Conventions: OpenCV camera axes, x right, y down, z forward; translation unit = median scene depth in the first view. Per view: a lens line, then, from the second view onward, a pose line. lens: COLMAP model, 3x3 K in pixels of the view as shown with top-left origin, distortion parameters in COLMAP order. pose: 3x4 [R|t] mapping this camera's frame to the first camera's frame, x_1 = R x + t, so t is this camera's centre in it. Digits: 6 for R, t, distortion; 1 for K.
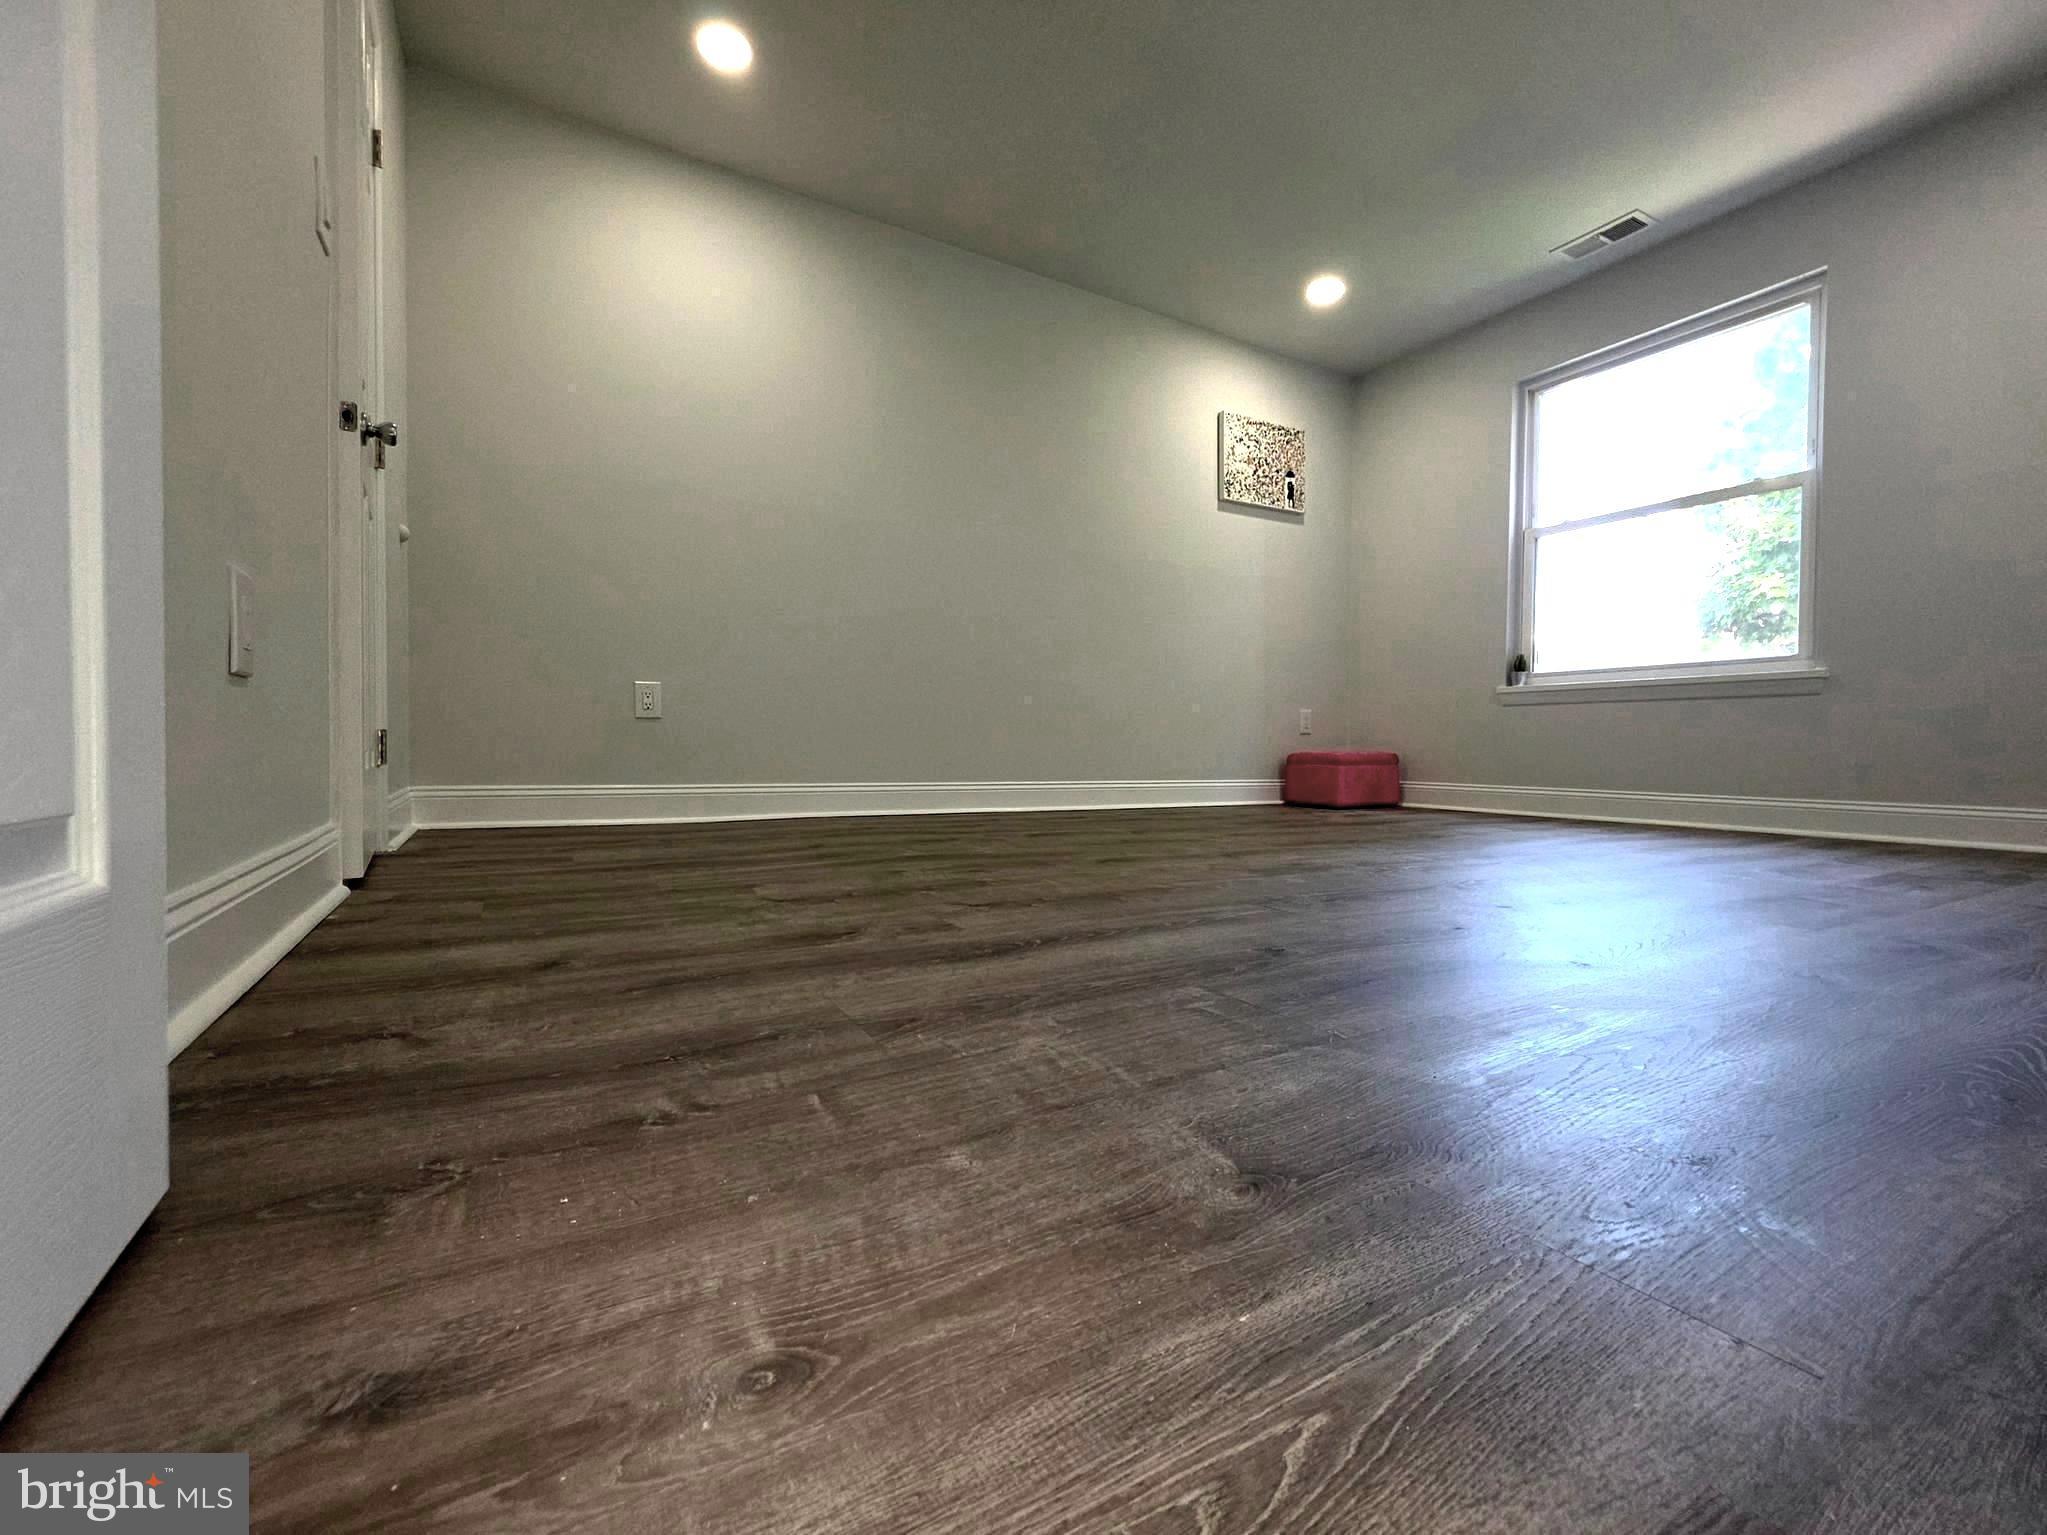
lens RADIAL K [[857.4, 0, 1023.5], [0, 857.4, 767.5], [0, 0, 1]] dist [0.004389, 0.000023]
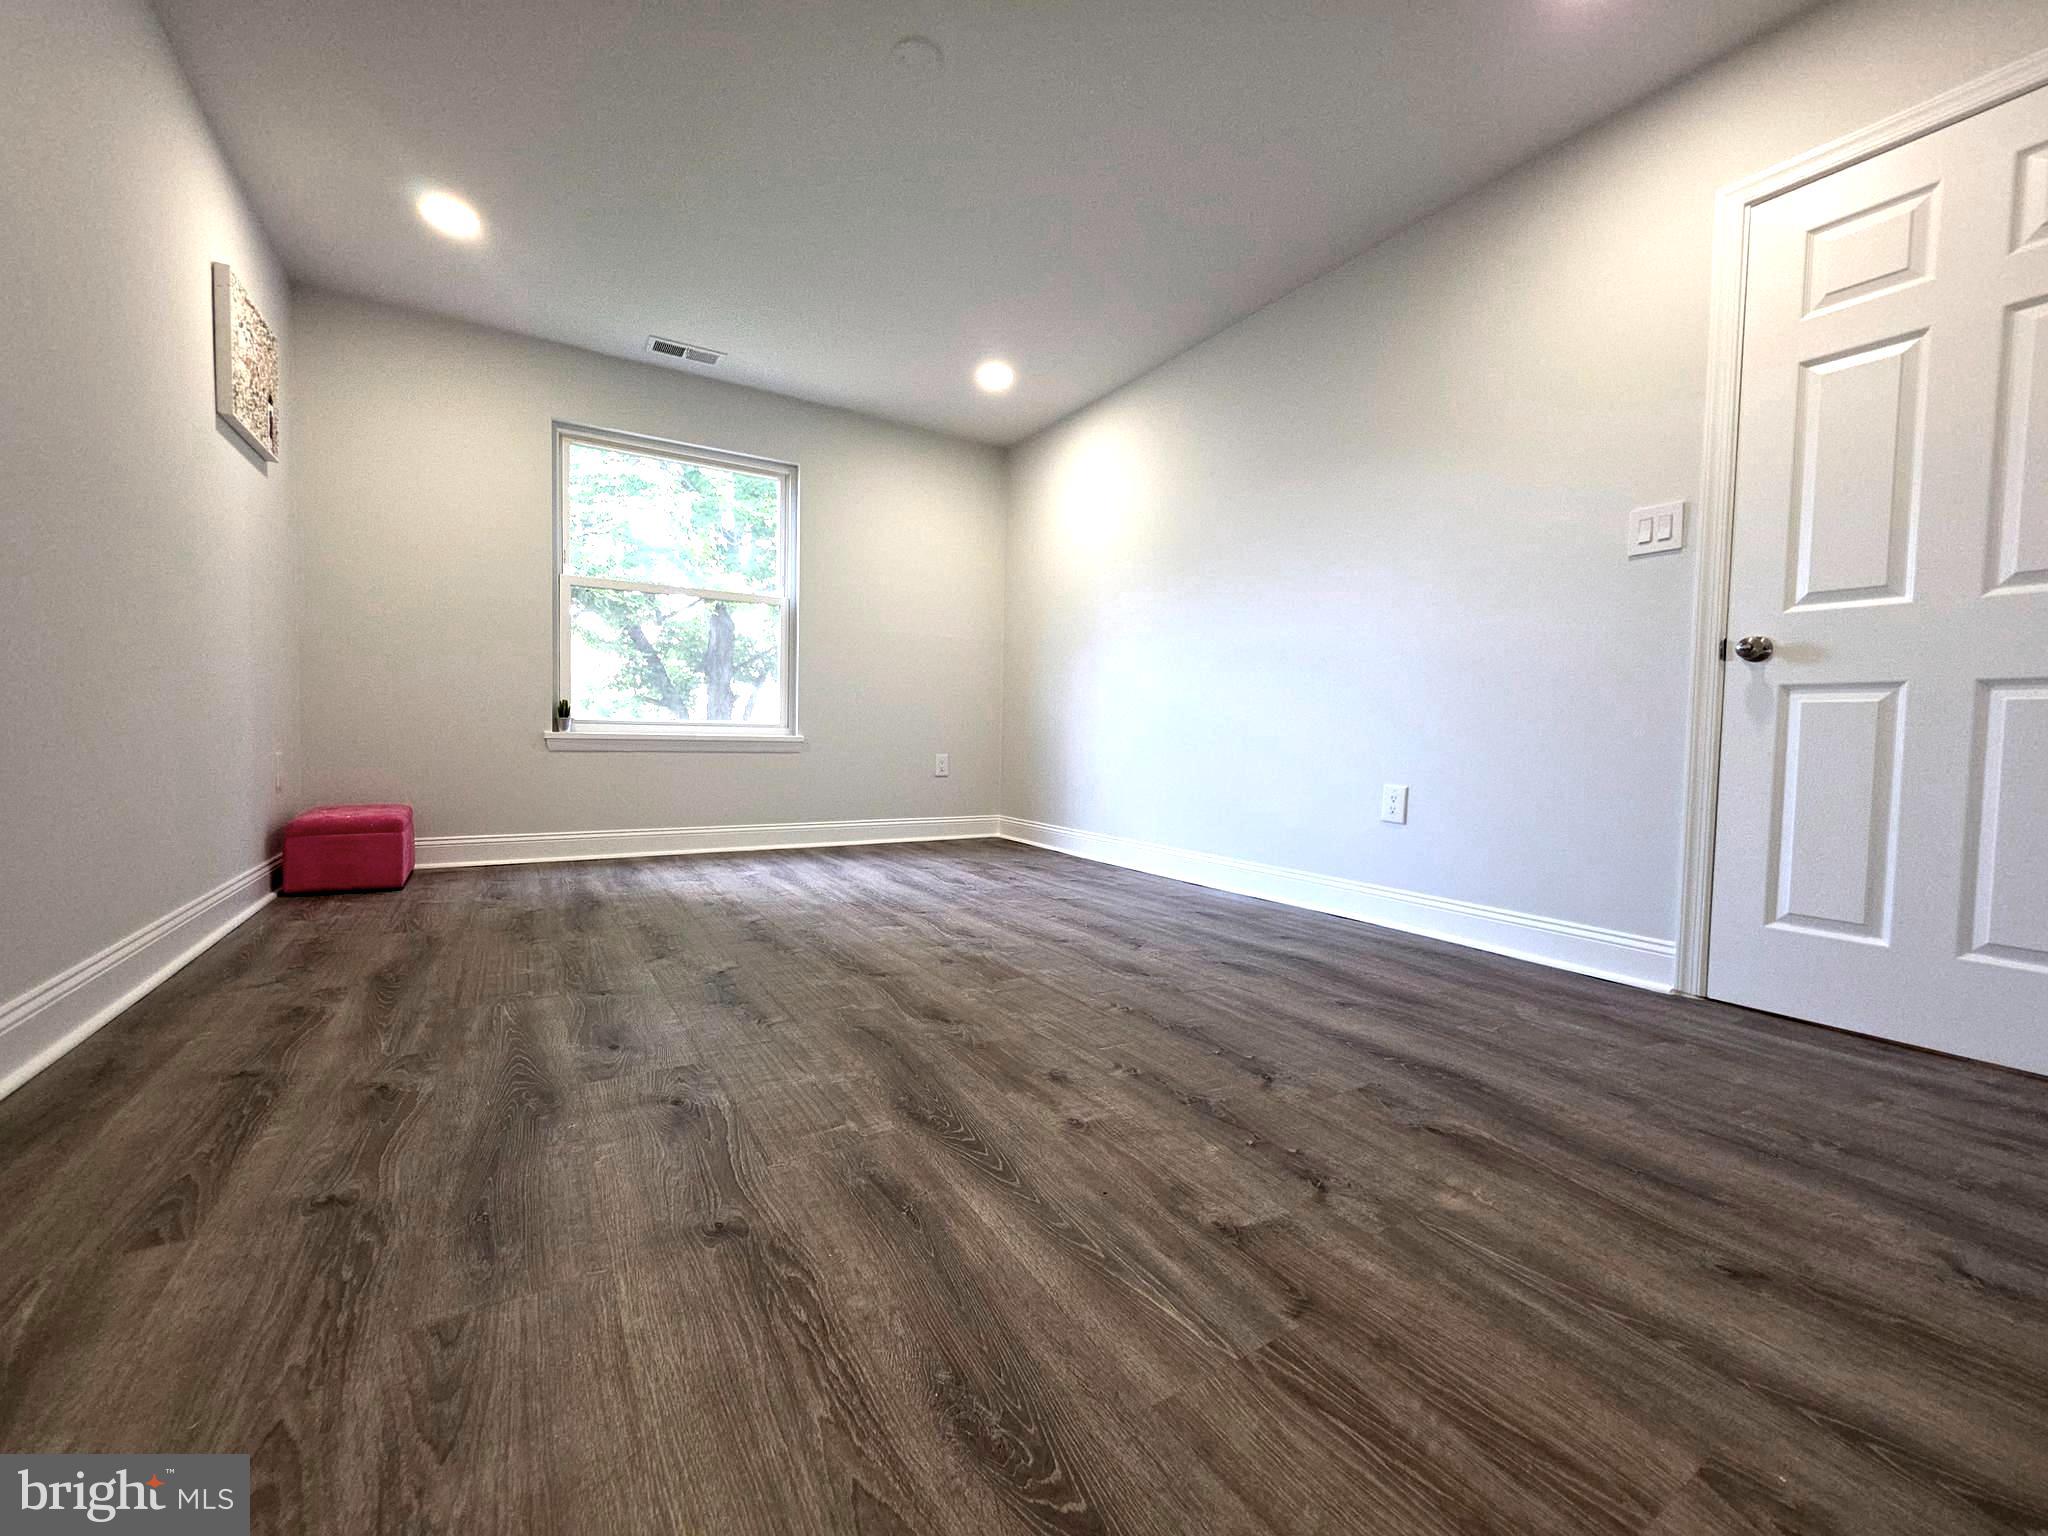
lens RADIAL K [[817.6, 0, 1022.6], [0, 817.6, 764.9], [0, 0, 1]] dist [0.002876, -0.000229]
pose [[-0.015734, -0.045733, 0.998830, -1.752861], [0.003656, 0.998944, 0.045796, -0.454494], [-0.999870, 0.004372, -0.015550, 2.242059]]
